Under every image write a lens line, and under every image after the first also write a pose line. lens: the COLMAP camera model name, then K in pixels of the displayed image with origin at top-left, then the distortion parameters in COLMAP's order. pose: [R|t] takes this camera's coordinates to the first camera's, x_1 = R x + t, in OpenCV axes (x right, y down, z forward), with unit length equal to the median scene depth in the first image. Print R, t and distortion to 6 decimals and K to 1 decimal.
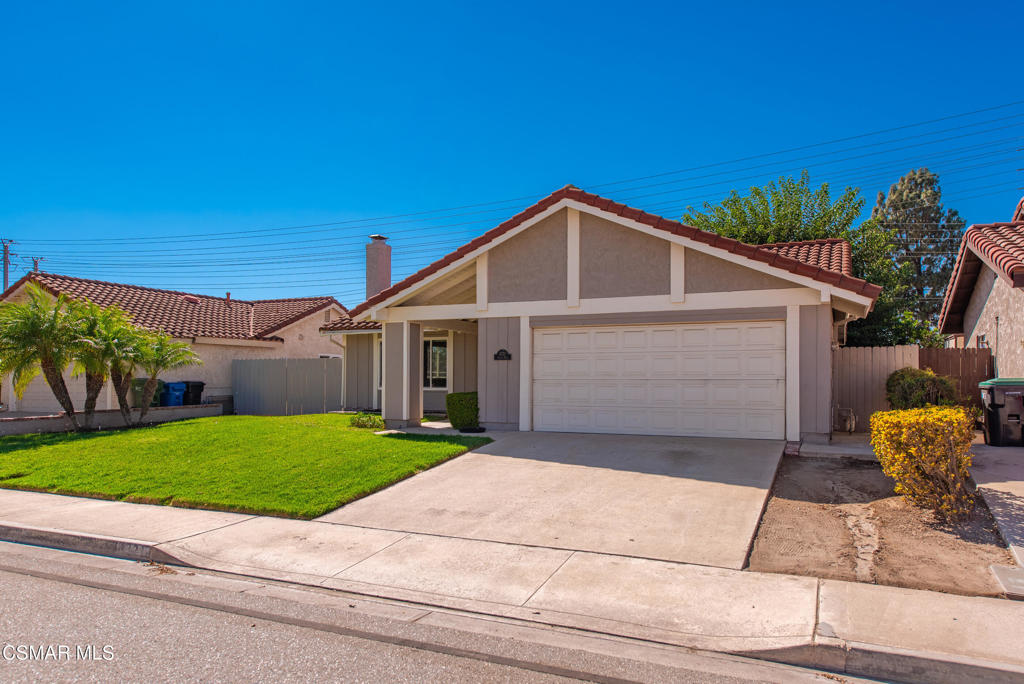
lens RADIAL K [[724.0, 0, 508.3], [0, 724.0, 341.5], [0, 0, 1]] dist [0.021990, -0.011598]
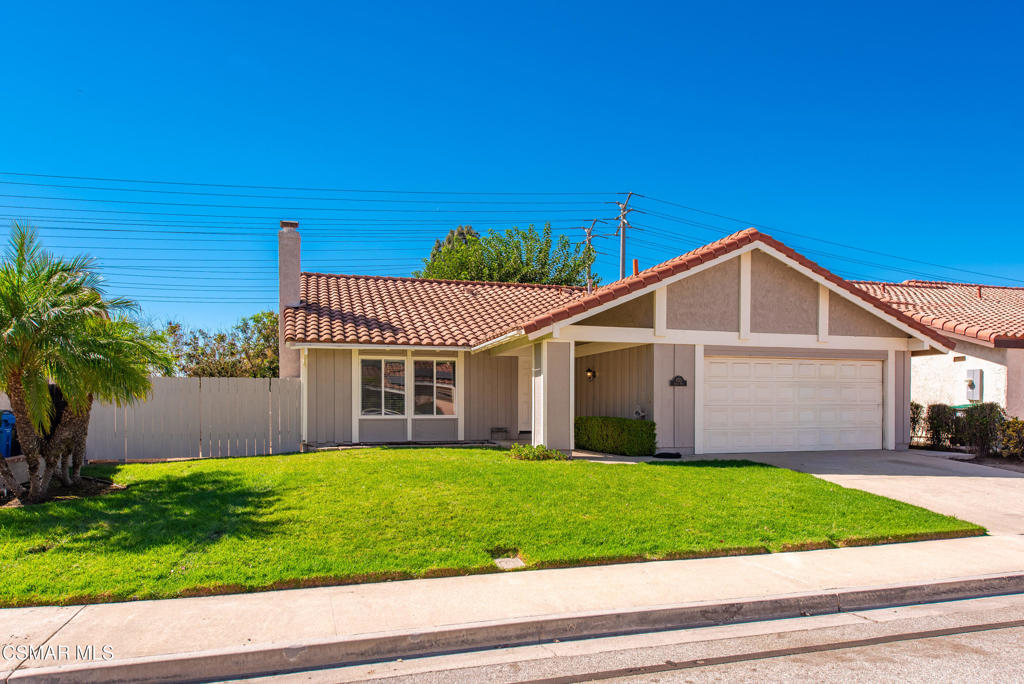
lens RADIAL K [[724.0, 0, 533.5], [0, 724.0, 397.2], [0, 0, 1]] dist [0.021990, -0.011598]
pose [[0.721318, 0.005537, 0.692581, -0.884365], [-0.033340, 0.999086, 0.026736, 0.021048], [-0.691801, -0.042376, 0.720844, 0.410940]]
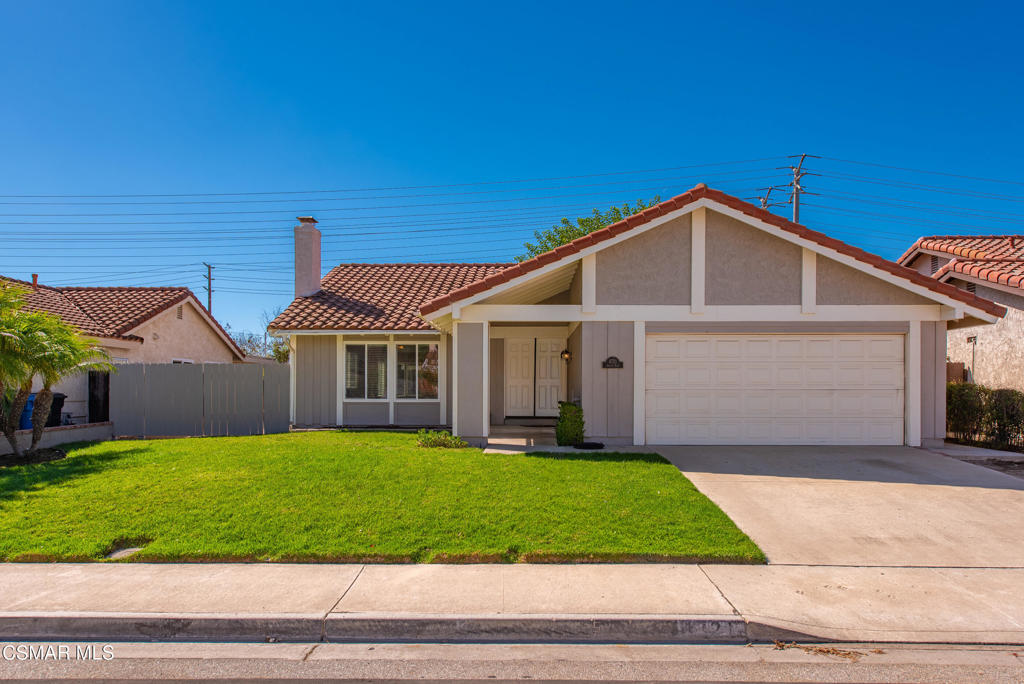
lens RADIAL K [[724.0, 0, 521.6], [0, 724.0, 365.8], [0, 0, 1]] dist [0.021990, -0.011598]
pose [[0.908906, 0.012060, 0.416826, -0.503053], [-0.020277, 0.999677, 0.015290, 0.010943], [-0.416507, -0.022349, 0.908858, 0.223713]]
